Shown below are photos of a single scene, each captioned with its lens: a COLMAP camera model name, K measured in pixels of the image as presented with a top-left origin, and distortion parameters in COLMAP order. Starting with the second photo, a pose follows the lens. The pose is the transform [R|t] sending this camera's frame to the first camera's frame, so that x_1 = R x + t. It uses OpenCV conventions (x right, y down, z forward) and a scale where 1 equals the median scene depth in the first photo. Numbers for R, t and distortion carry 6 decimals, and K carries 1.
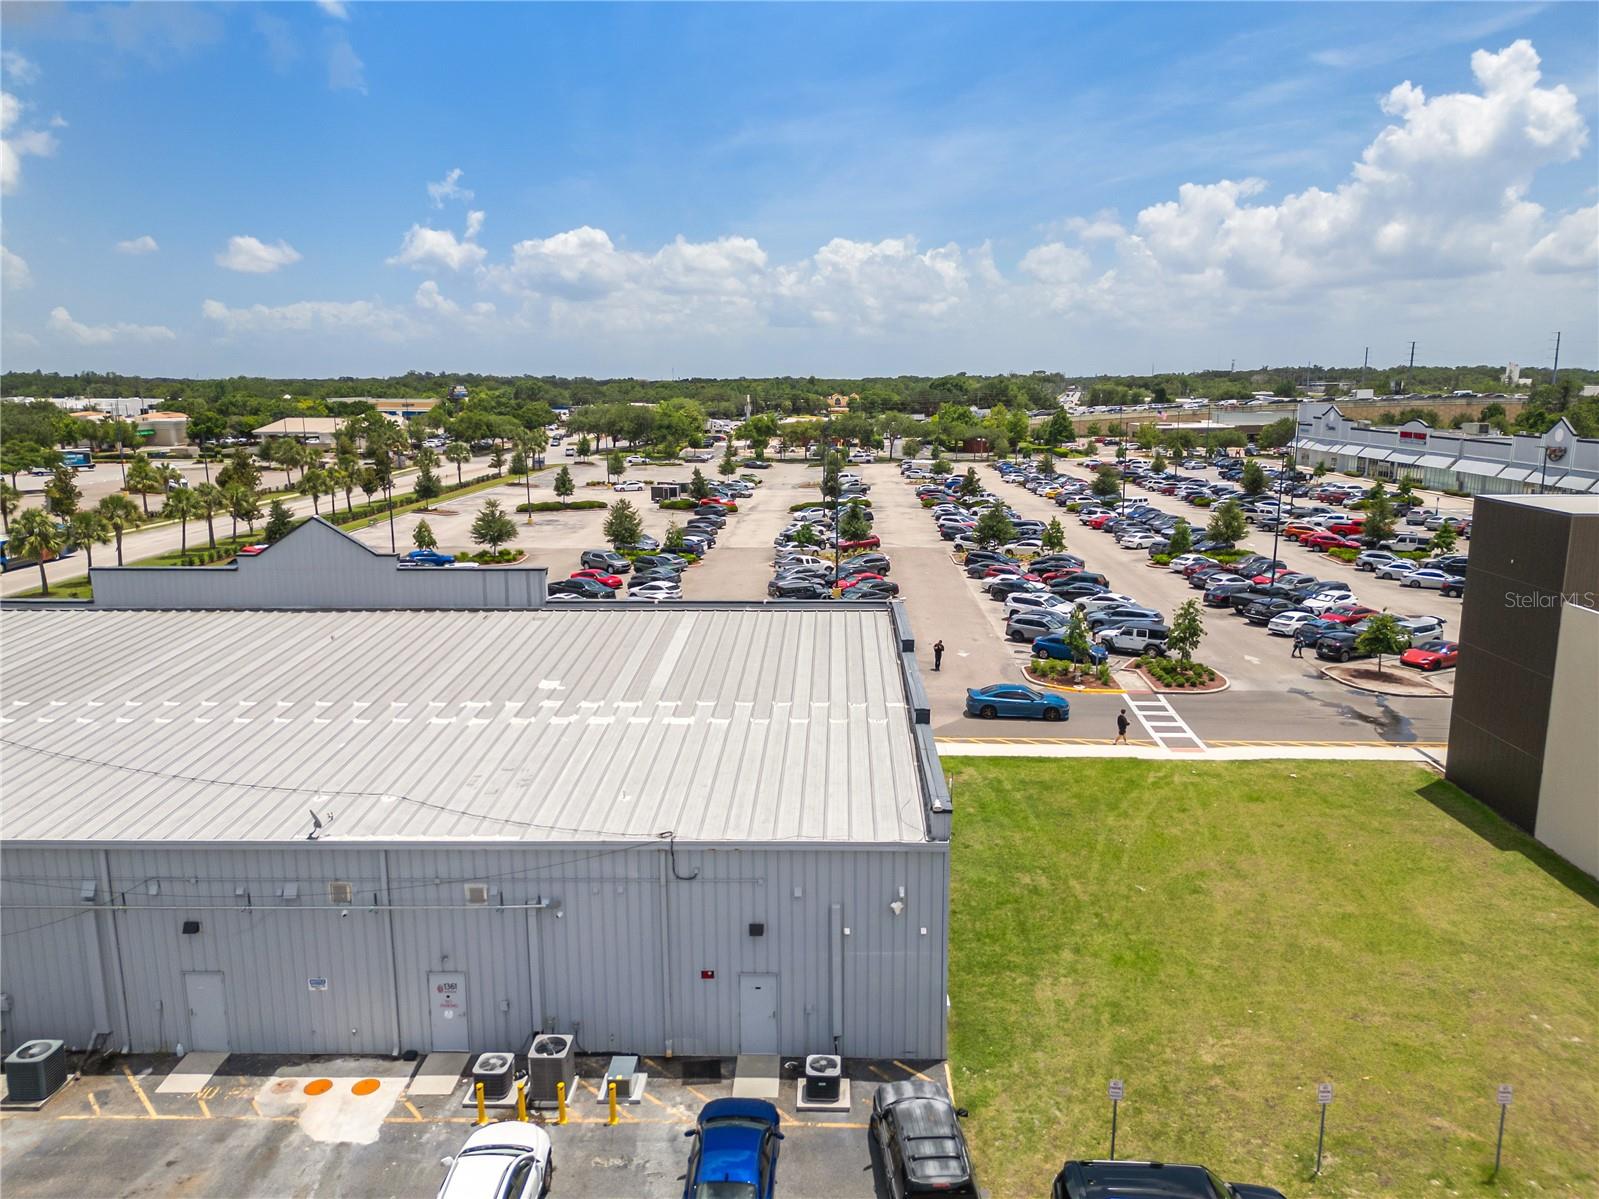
lens RADIAL K [[1120.5, 0, 801.5], [0, 1120.5, 614.0], [0, 0, 1]] dist [0.077671, -0.073087]
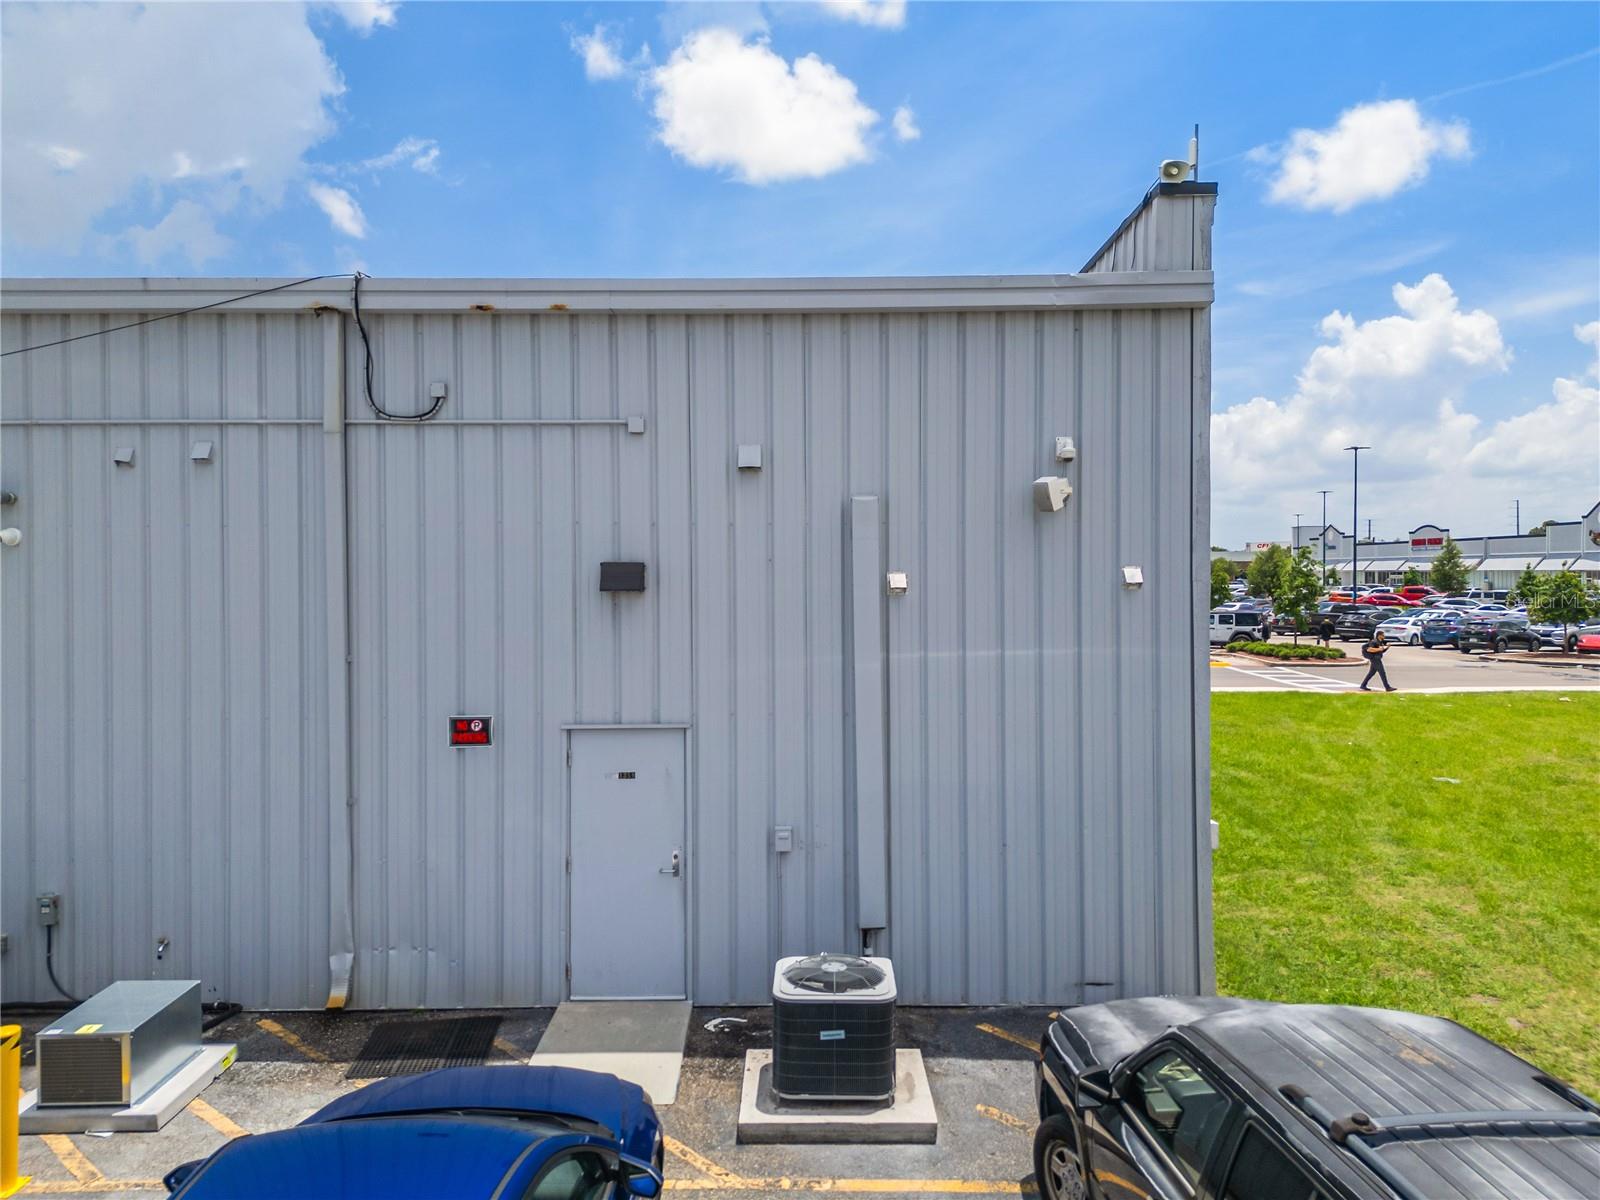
lens RADIAL K [[1121.2, 0, 799.9], [0, 1121.2, 585.3], [0, 0, 1]] dist [0.077671, -0.073087]
pose [[0.999801, -0.001753, 0.019884, 0.005118], [0.005690, 0.979838, -0.199714, 0.345622], [-0.019133, 0.199787, 0.979653, 0.676676]]
